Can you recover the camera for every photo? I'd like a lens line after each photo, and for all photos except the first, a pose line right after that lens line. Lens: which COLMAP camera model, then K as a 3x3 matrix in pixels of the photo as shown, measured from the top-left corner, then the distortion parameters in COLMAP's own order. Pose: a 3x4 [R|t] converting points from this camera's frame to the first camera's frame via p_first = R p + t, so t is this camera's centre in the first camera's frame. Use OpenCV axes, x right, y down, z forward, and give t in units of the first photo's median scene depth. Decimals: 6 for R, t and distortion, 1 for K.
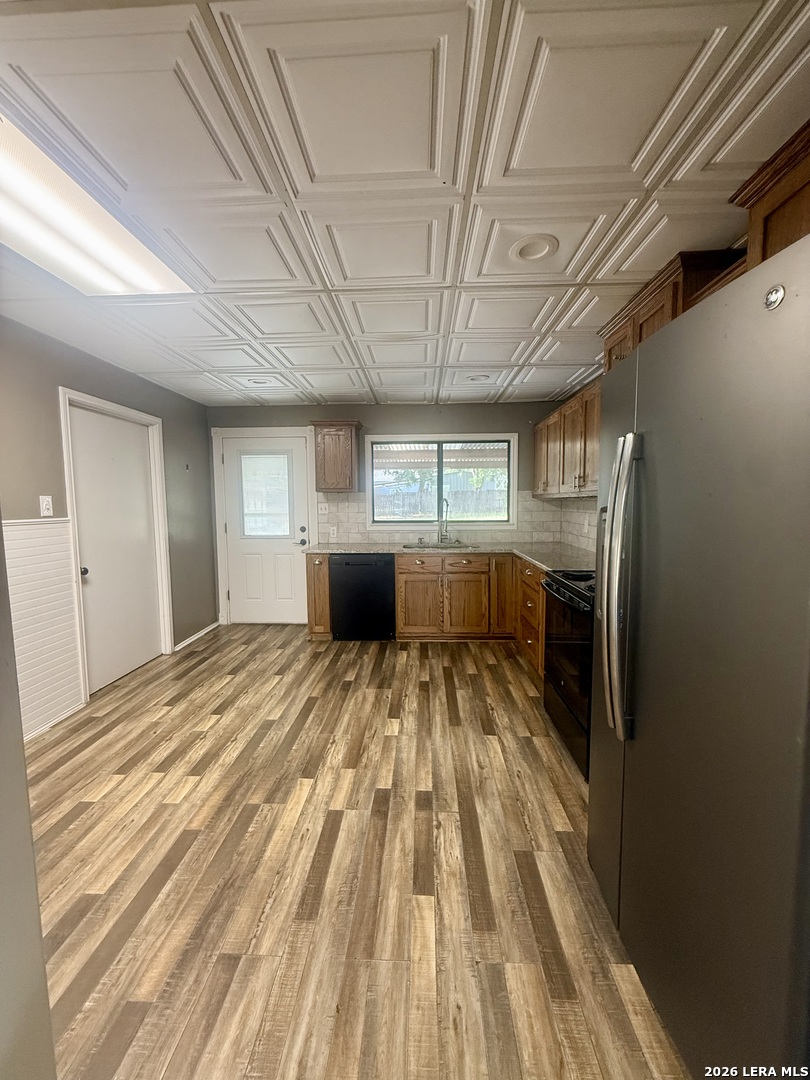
lens RADIAL K [[429.7, 0, 405.0], [0, 429.7, 540.0], [0, 0, 1]] dist [-0.002309, 0.000323]
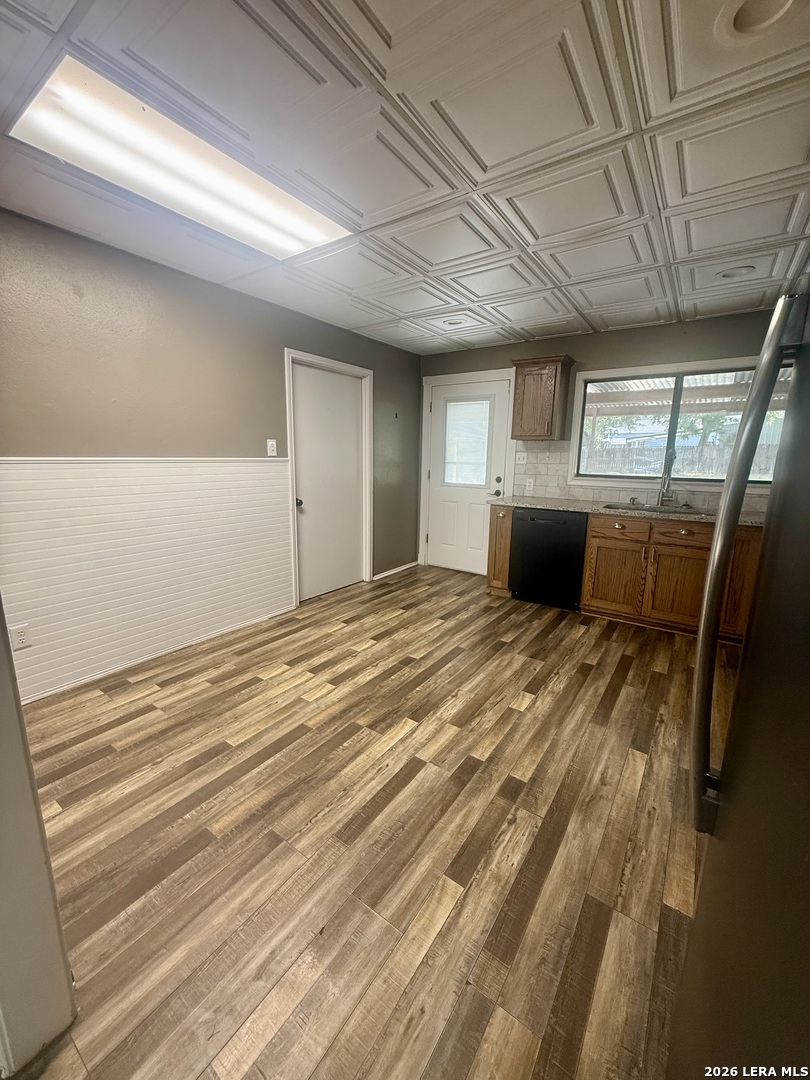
lens RADIAL K [[429.7, 0, 405.0], [0, 429.7, 540.0], [0, 0, 1]] dist [-0.002309, 0.000323]
pose [[0.839958, 0.125035, -0.528051, 0.208969], [-0.068361, 0.989721, 0.125612, 0.003950], [0.538329, -0.069411, 0.839871, 0.140102]]
